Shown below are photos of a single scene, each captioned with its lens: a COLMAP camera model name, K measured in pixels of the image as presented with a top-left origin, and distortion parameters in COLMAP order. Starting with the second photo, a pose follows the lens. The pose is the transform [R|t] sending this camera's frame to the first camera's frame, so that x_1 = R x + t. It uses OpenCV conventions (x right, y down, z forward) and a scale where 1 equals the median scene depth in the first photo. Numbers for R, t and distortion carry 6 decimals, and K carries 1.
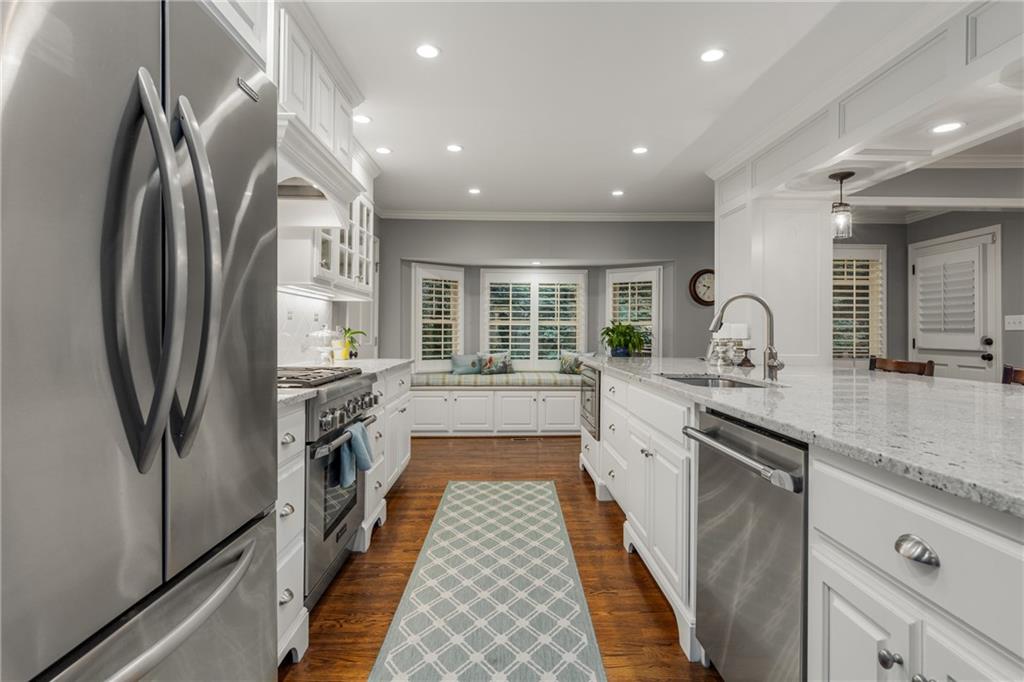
lens RADIAL K [[514.7, 0, 519.1], [0, 514.7, 325.7], [0, 0, 1]] dist [-0.000947, -0.000651]
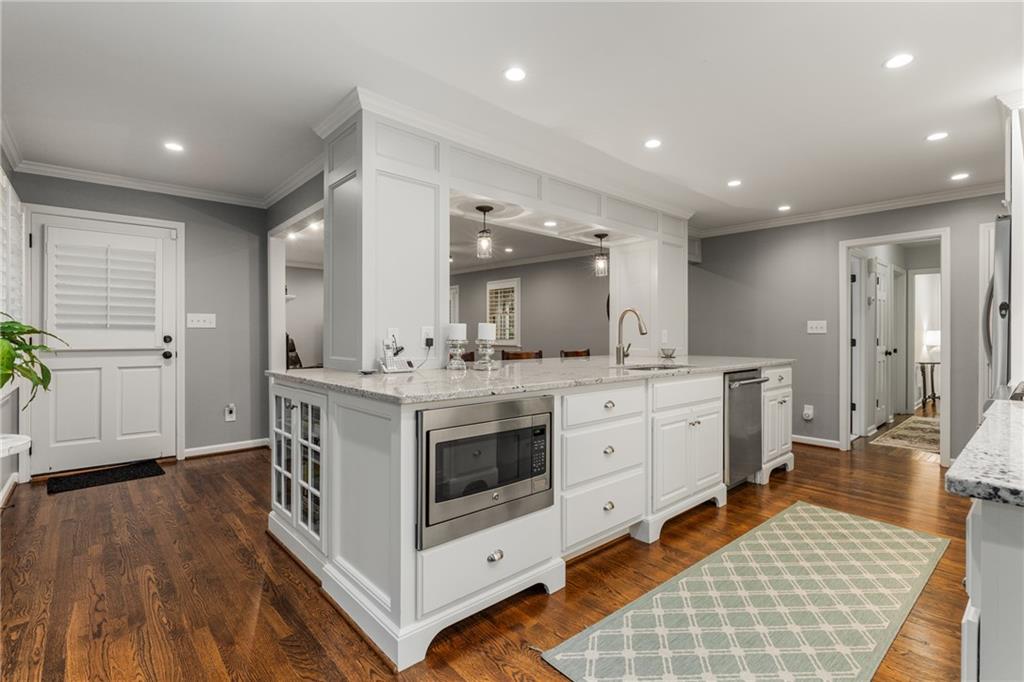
lens RADIAL K [[462.1, 0, 528.6], [0, 462.1, 335.4], [0, 0, 1]] dist [-0.001251, -0.000587]
pose [[-0.649046, -0.013665, 0.760626, -0.353410], [-0.019602, 0.999807, 0.001236, 0.016975], [-0.760496, -0.014107, -0.649189, 1.890924]]
